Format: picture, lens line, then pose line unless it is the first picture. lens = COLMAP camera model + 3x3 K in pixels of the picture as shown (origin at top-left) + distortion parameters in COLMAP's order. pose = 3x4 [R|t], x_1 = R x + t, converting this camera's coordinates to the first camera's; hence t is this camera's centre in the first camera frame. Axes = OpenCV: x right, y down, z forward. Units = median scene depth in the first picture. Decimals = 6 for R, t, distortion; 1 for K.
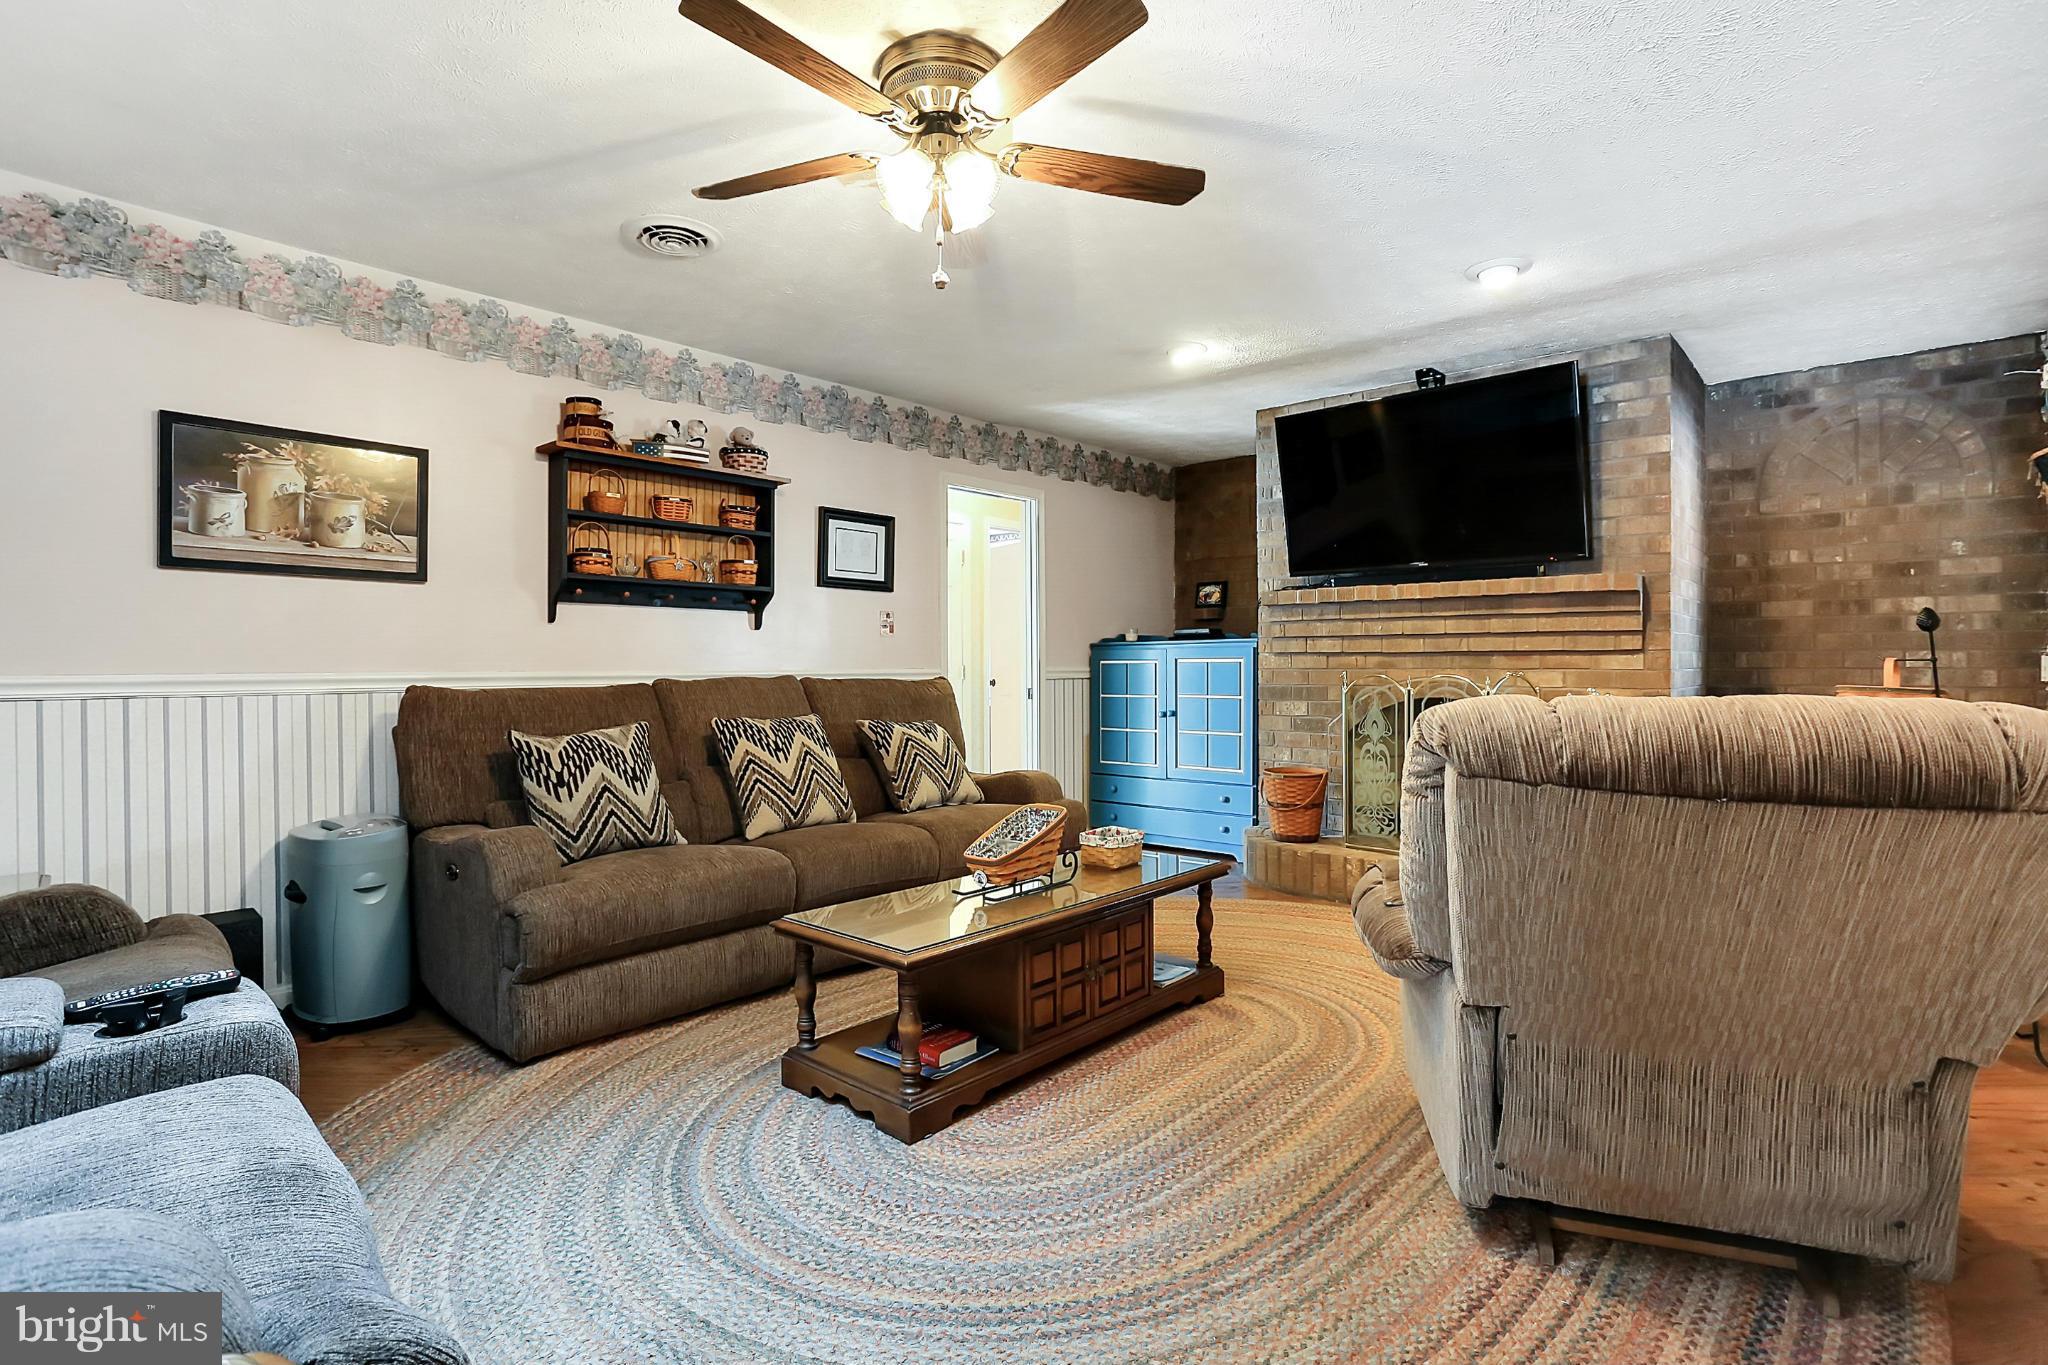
lens RADIAL K [[999.3, 0, 1017.2], [0, 999.3, 673.8], [0, 0, 1]] dist [-0.021310, 0.005944]
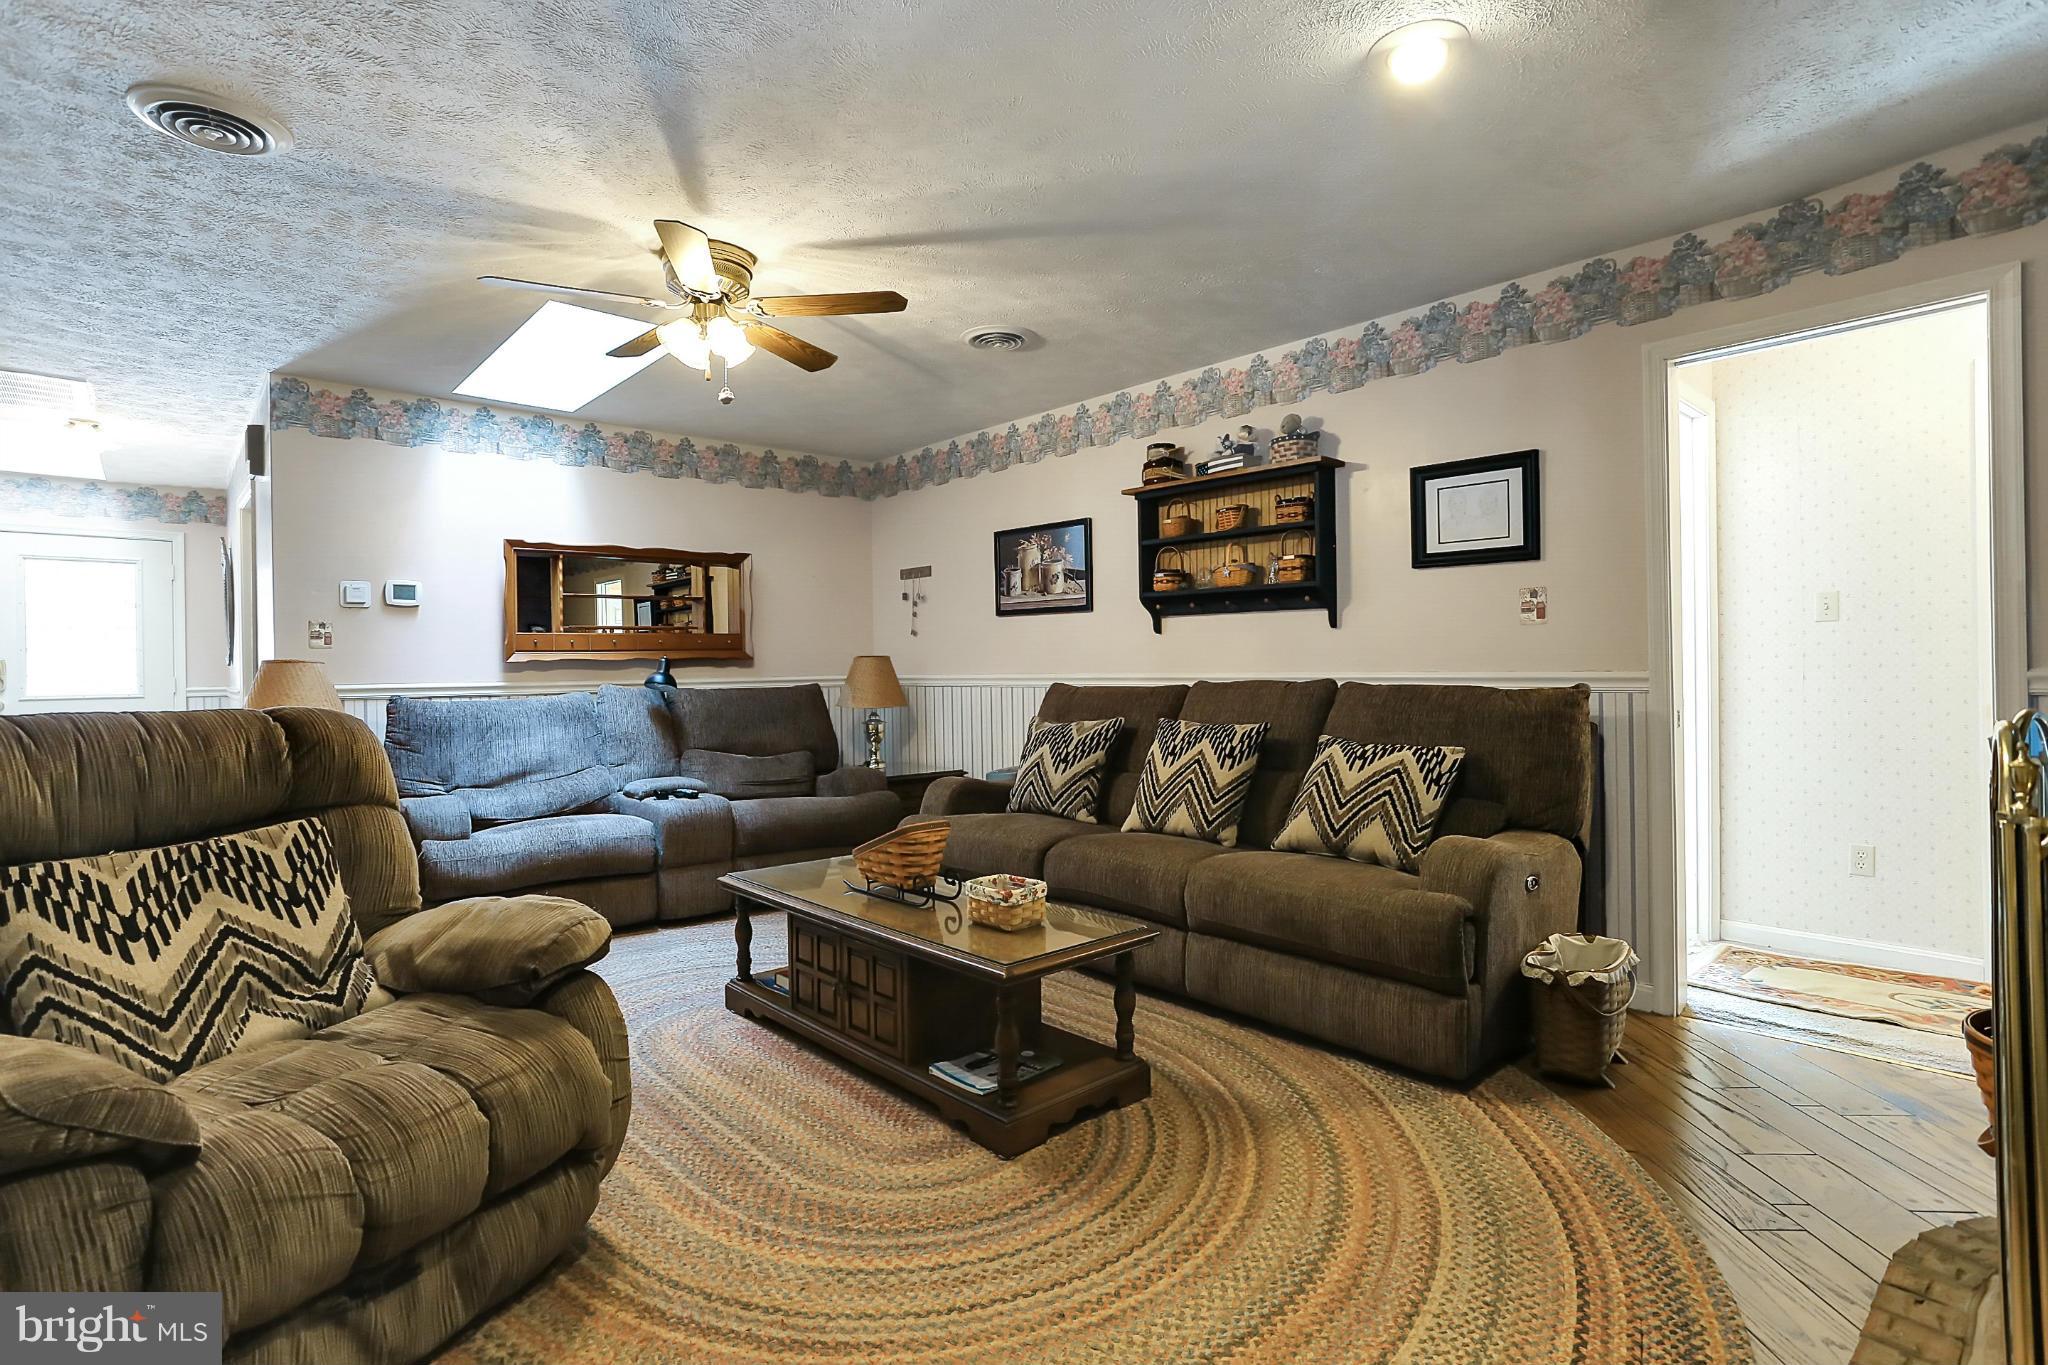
lens RADIAL K [[999.3, 0, 1015.4], [0, 999.3, 675.5], [0, 0, 1]] dist [-0.021310, 0.005944]
pose [[-0.106760, 0.011880, -0.994214, 0.785666], [-0.001244, 0.999926, 0.012082, -0.014688], [0.994284, 0.002527, -0.106737, 0.968207]]
